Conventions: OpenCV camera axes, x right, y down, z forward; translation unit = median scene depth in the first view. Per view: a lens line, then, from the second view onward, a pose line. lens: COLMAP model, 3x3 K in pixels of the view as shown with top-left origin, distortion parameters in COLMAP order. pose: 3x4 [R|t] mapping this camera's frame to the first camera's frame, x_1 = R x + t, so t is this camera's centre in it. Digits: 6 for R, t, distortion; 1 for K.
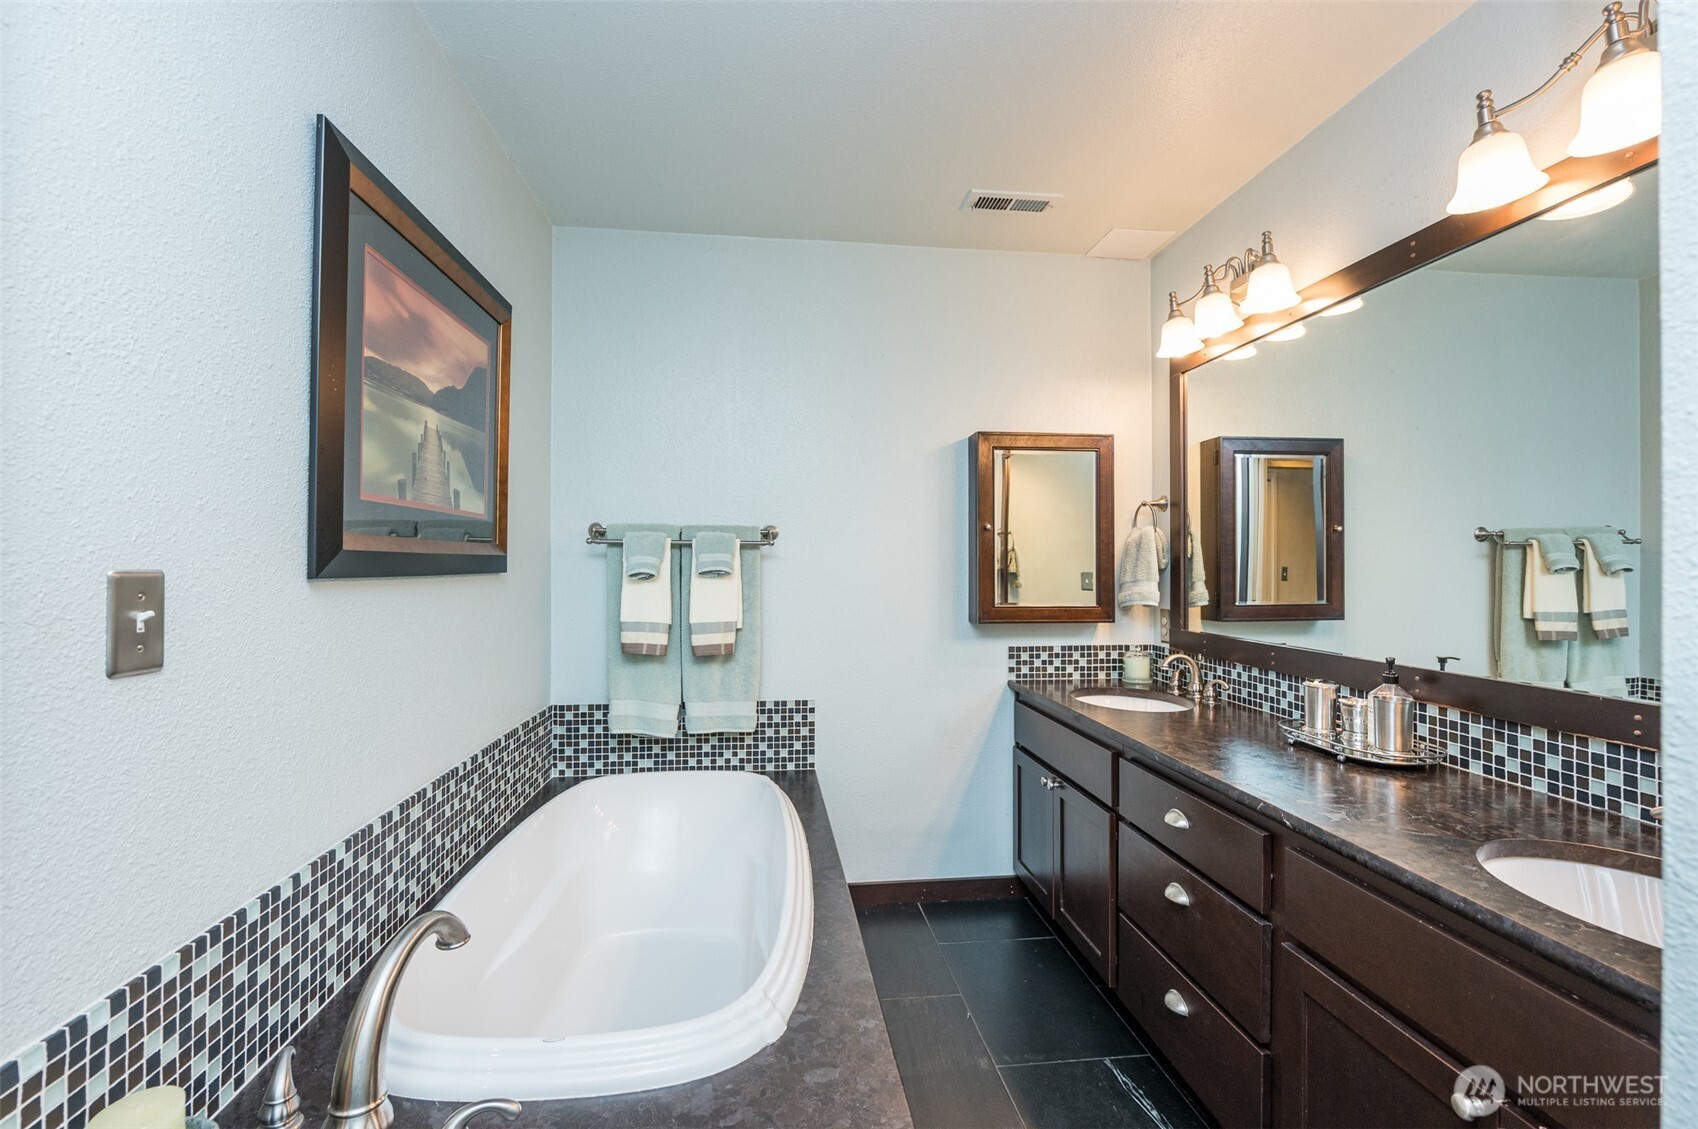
lens RADIAL K [[728.5, 0, 849.0], [0, 728.5, 564.5], [0, 0, 1]] dist [-0.019185, -0.000316]
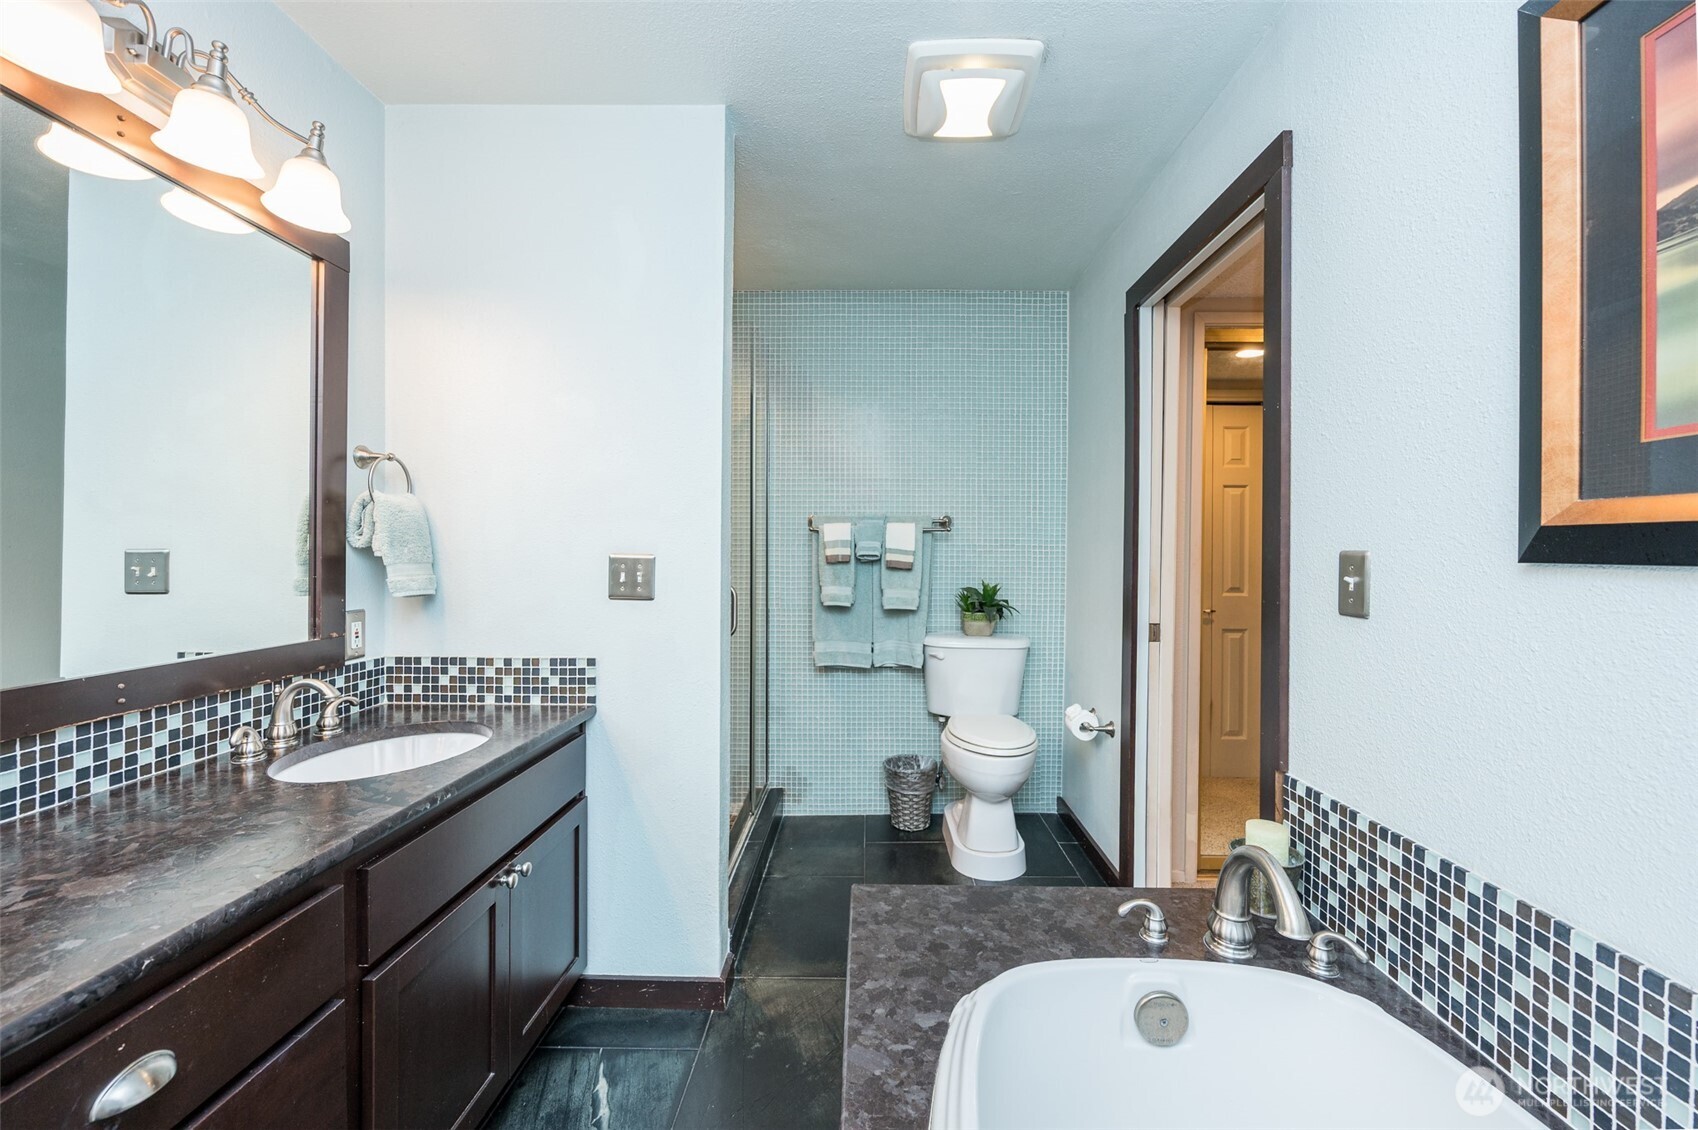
lens RADIAL K [[680.7, 0, 856.0], [0, 680.7, 556.8], [0, 0, 1]] dist [-0.003165, -0.000417]
pose [[-0.990103, -0.008150, 0.140107, -0.061889], [-0.007514, 0.999959, 0.005064, 0.011115], [-0.140142, 0.003961, -0.990123, 1.382759]]
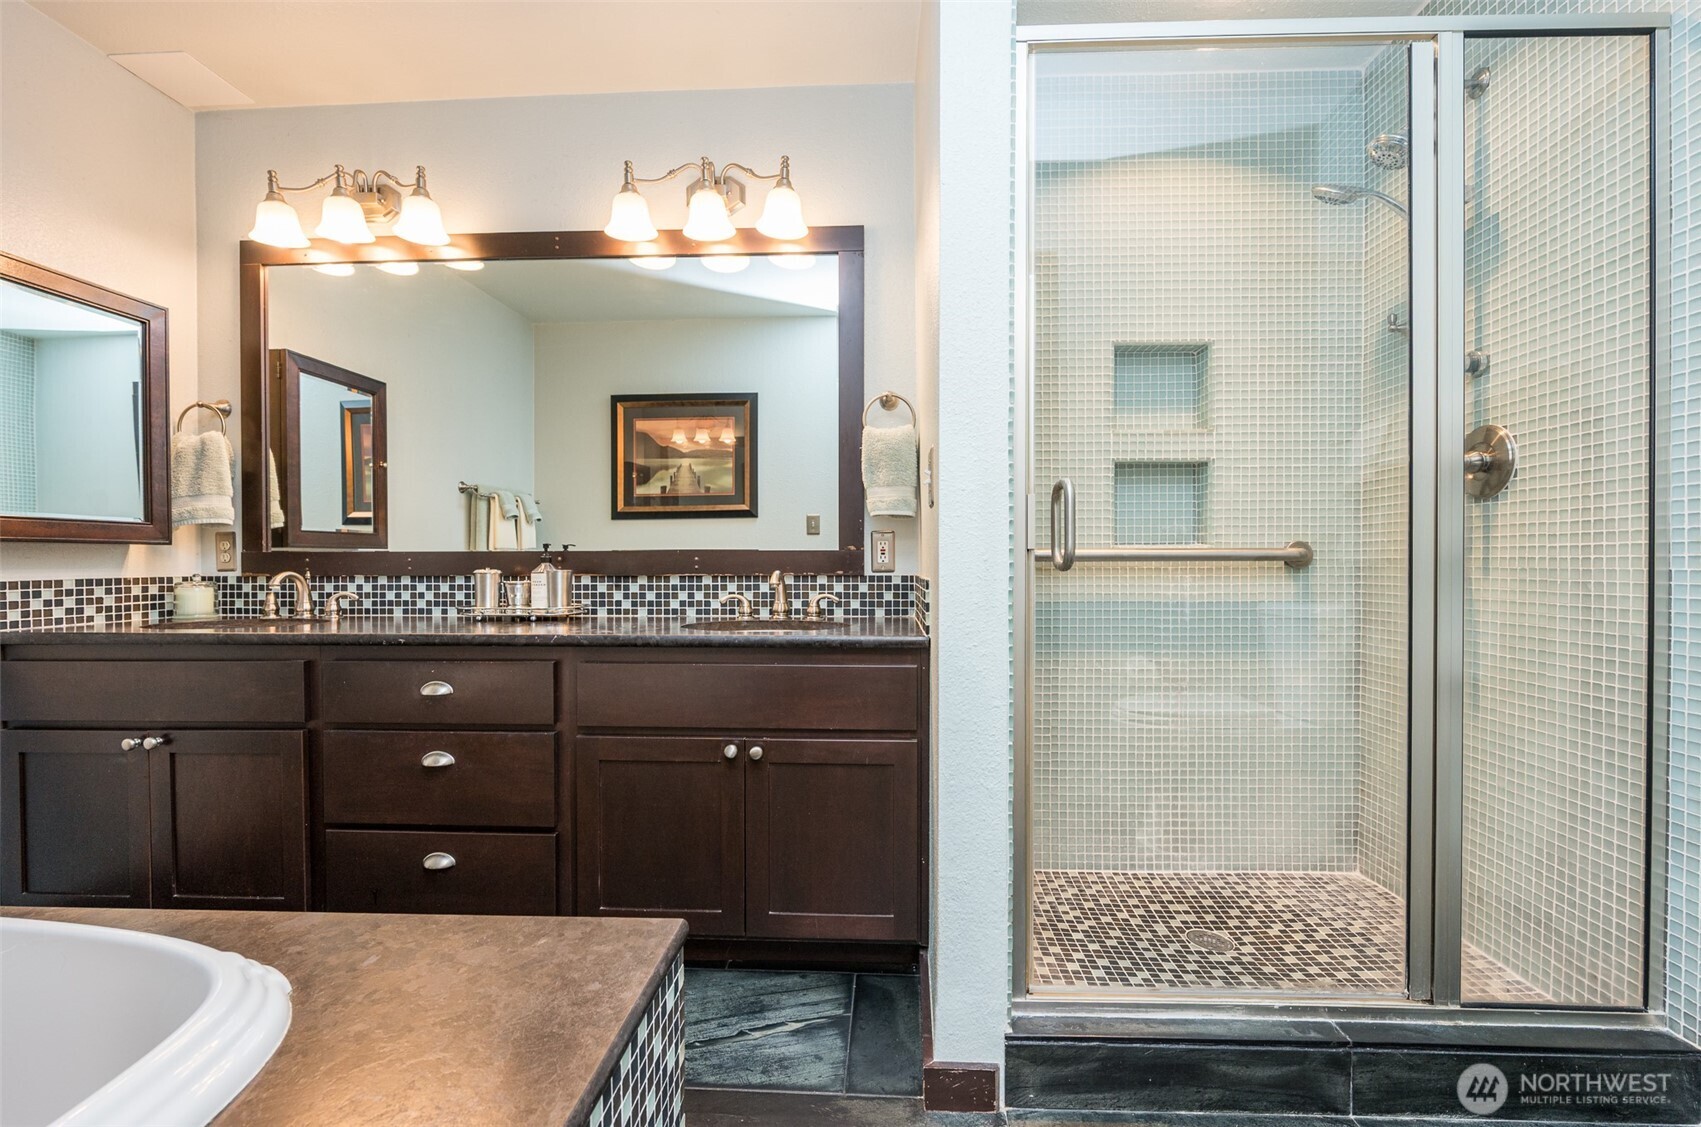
lens RADIAL K [[729.8, 0, 850.5], [0, 729.8, 563.5], [0, 0, 1]] dist [-0.019185, -0.000316]
pose [[0.166005, -0.002486, 0.986122, -0.494146], [-0.001015, 0.999996, 0.002692, 0.168662], [-0.986124, -0.001448, 0.166001, 0.231949]]
